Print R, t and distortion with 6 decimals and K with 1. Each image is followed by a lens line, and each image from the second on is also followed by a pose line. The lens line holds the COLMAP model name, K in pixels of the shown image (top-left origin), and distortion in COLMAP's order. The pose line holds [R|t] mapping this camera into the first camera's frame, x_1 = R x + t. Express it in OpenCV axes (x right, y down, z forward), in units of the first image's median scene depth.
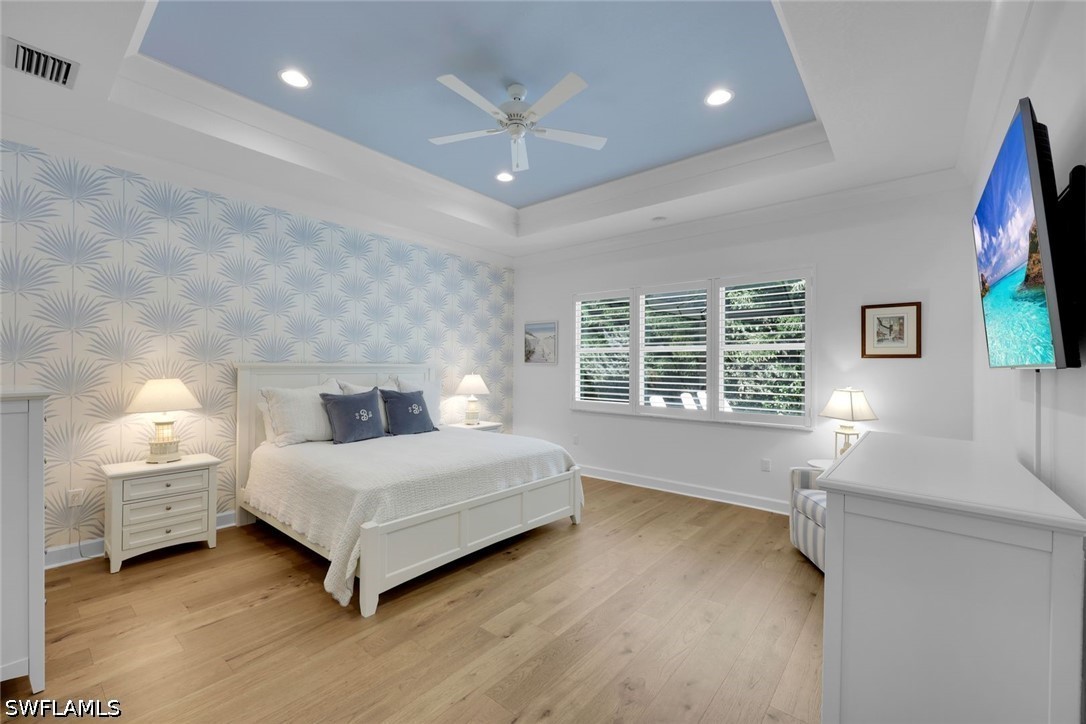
lens RADIAL K [[441.9, 0, 541.1], [0, 441.9, 366.9], [0, 0, 1]] dist [-0.000760, -0.000095]
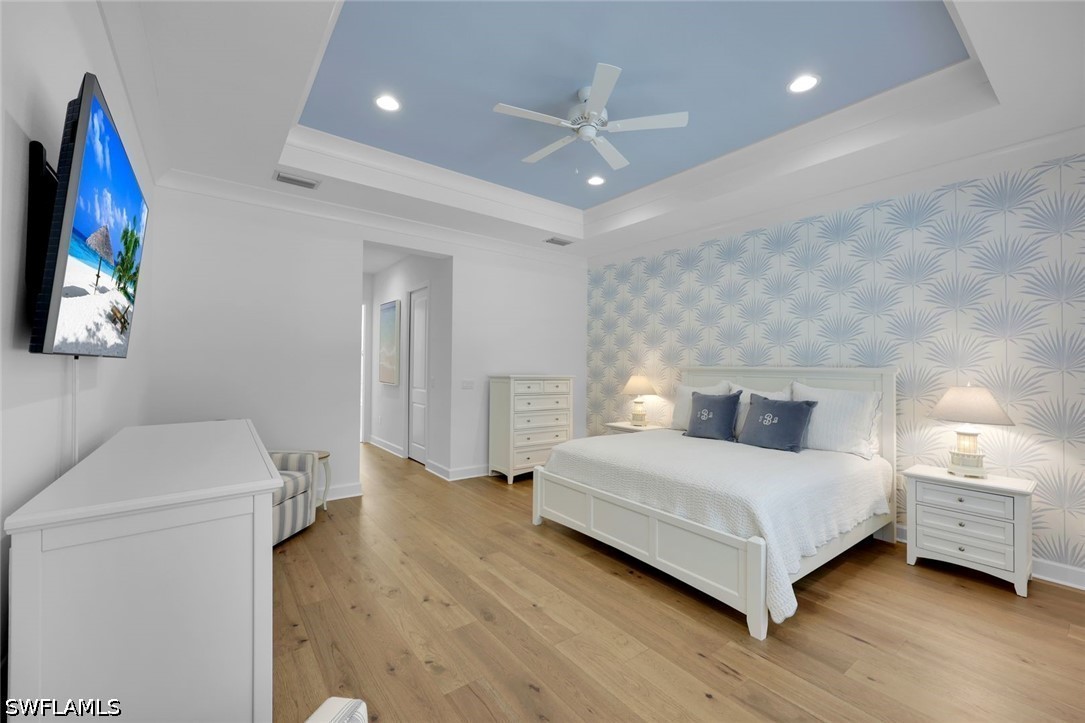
lens RADIAL K [[441.5, 0, 540.6], [0, 441.5, 356.0], [0, 0, 1]] dist [-0.000760, -0.000095]
pose [[-0.220832, -0.031352, -0.974808, 0.643714], [-0.014853, 0.999475, -0.028781, 0.003893], [0.975199, 0.008123, -0.221182, 0.757460]]
